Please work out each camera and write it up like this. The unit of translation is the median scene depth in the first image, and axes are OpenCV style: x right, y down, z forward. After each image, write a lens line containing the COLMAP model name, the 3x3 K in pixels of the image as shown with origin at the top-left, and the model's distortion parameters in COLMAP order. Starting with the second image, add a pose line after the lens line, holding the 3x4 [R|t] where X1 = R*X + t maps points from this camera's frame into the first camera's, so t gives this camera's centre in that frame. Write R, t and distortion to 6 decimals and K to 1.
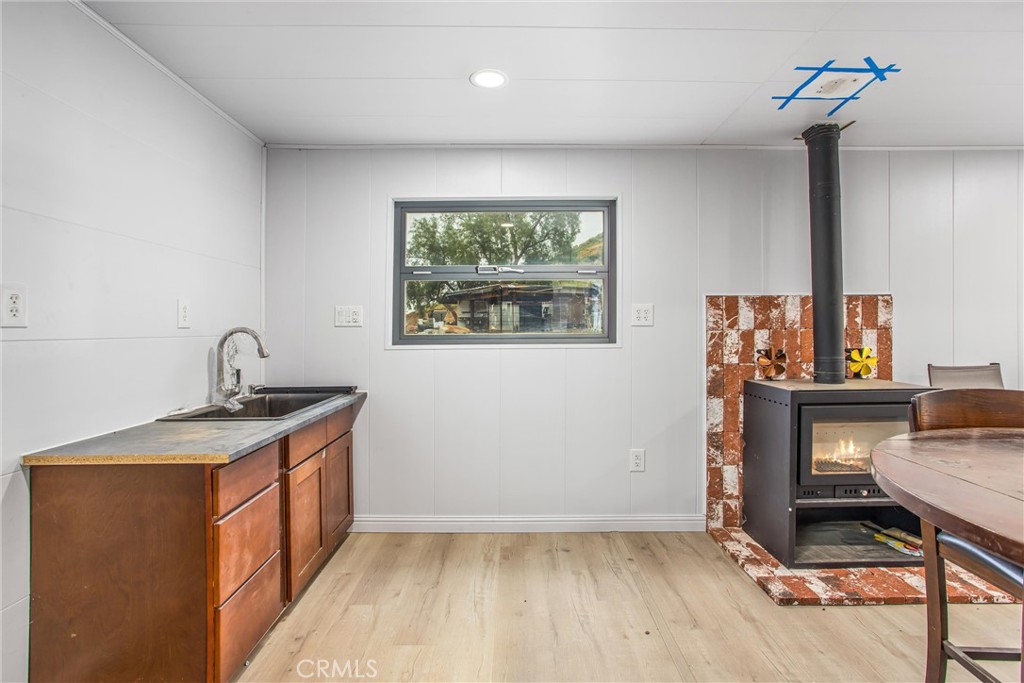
lens RADIAL K [[501.5, 0, 512.7], [0, 501.5, 343.7], [0, 0, 1]] dist [-0.017519, 0.000095]
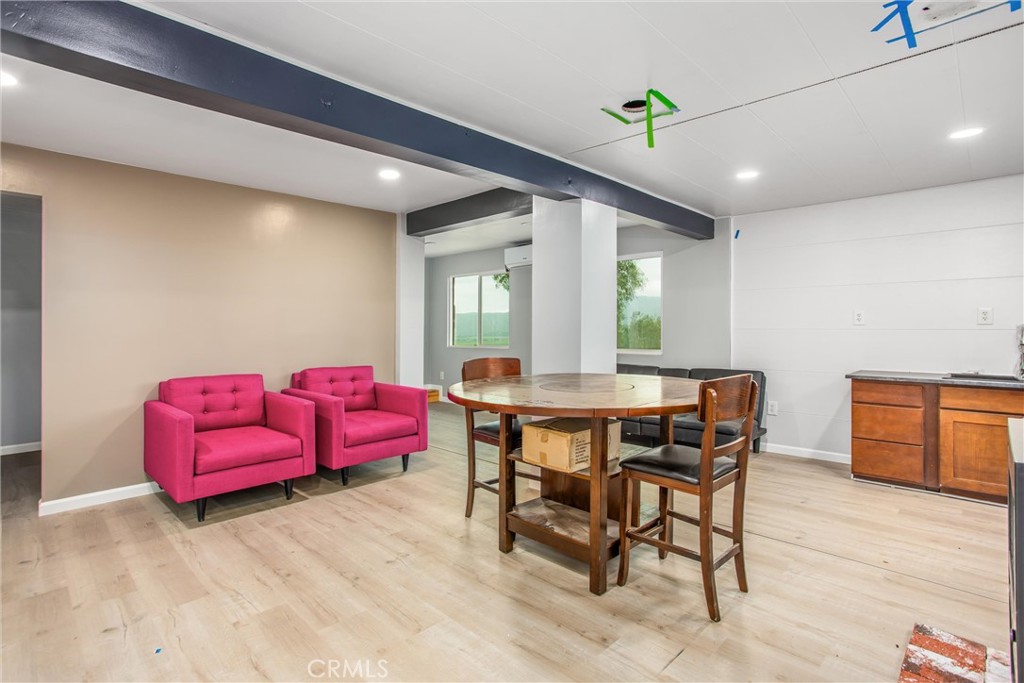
lens RADIAL K [[501.5, 0, 509.5], [0, 501.5, 340.4], [0, 0, 1]] dist [-0.017519, 0.000095]
pose [[-0.713686, 0.023075, -0.700086, 1.245974], [-0.010579, 0.998988, 0.043712, -0.026418], [0.700386, 0.038603, -0.712720, 0.812345]]
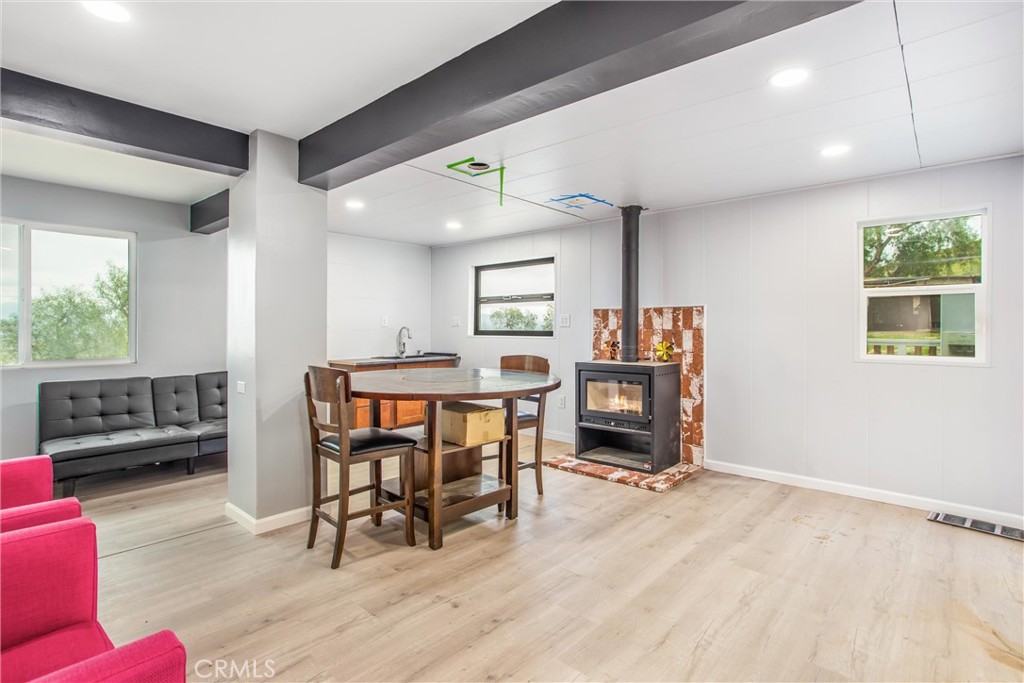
lens RADIAL K [[501.5, 0, 515.1], [0, 501.5, 334.4], [0, 0, 1]] dist [-0.017519, 0.000095]
pose [[0.737167, 0.016582, -0.675507, 1.344899], [-0.027114, 0.999620, -0.005052, 0.005198], [0.675166, 0.022040, 0.737336, -0.433299]]
